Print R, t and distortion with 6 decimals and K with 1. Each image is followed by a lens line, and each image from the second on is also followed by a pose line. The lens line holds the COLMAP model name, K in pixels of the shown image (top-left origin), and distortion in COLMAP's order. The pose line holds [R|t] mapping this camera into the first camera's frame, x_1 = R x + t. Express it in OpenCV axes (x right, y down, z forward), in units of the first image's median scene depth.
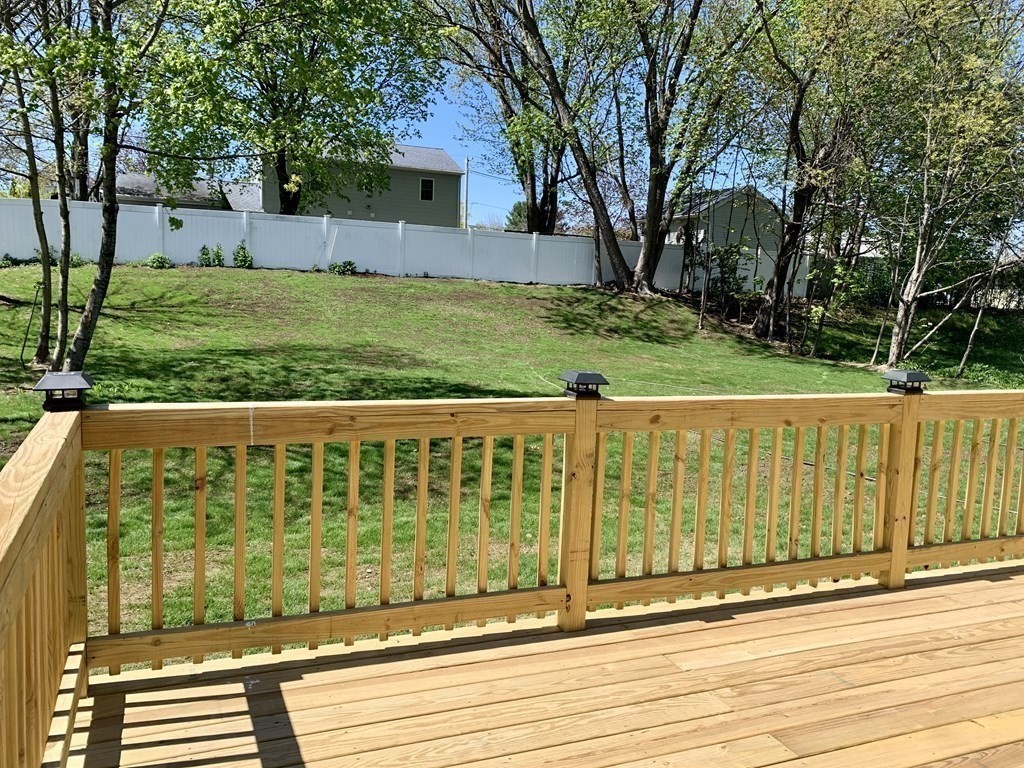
lens RADIAL K [[828.0, 0, 512.0], [0, 828.0, 384.0], [0, 0, 1]] dist [0.003548, -0.009169]
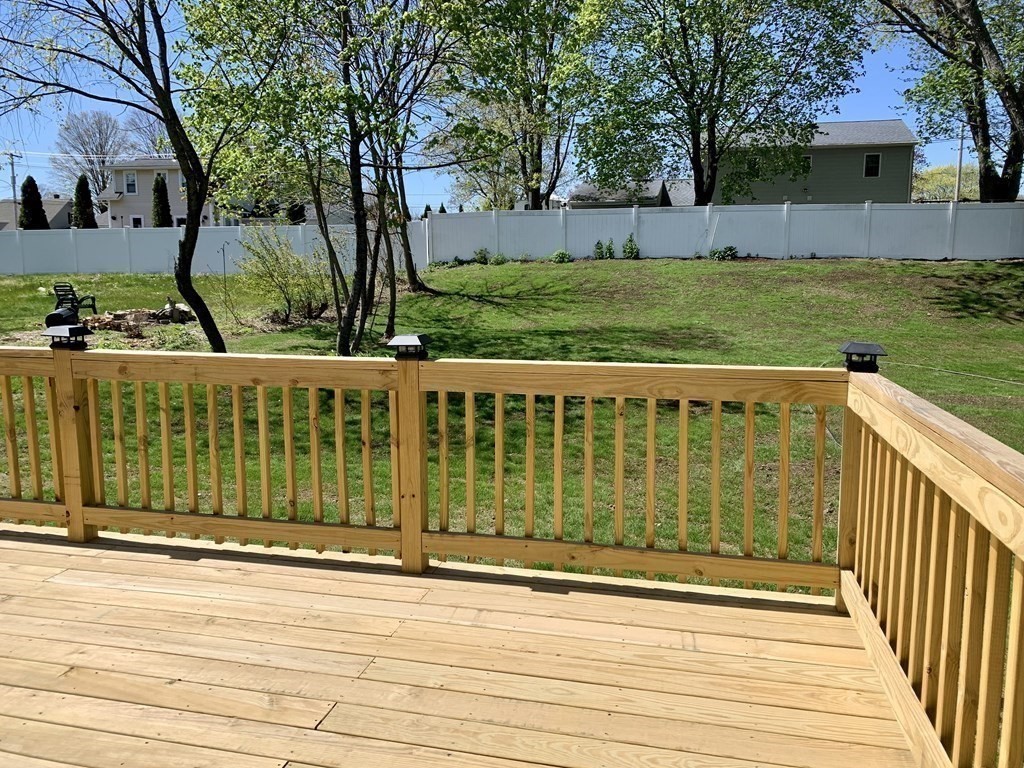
lens RADIAL K [[785.8, 0, 512.7], [0, 785.8, 372.4], [0, 0, 1]] dist [0.087414, -0.149753]
pose [[0.813551, 0.036416, -0.580352, 0.155245], [-0.034484, 0.999302, 0.014363, 0.001446], [0.580469, 0.008328, 0.814239, 0.052239]]
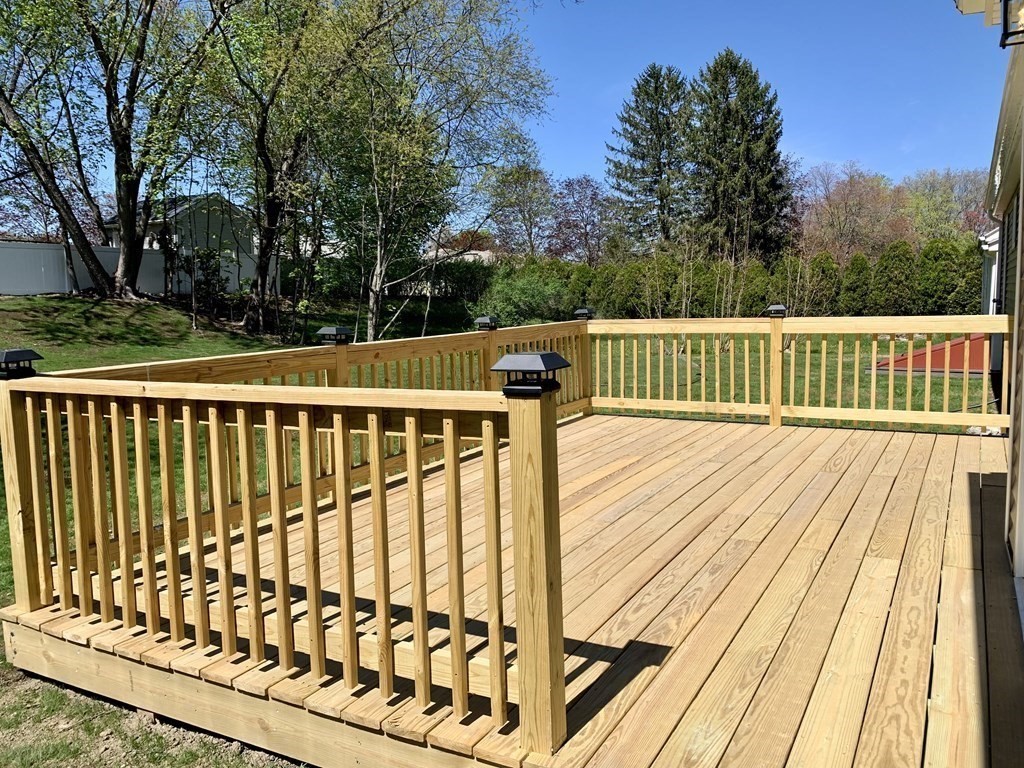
lens RADIAL K [[771.5, 0, 510.3], [0, 771.5, 374.9], [0, 0, 1]] dist [-0.000841, -0.006350]
pose [[0.800995, -0.116326, 0.587261, -0.032364], [0.118168, 0.992363, 0.035394, 0.003804], [-0.586894, 0.041045, 0.808623, -0.022899]]
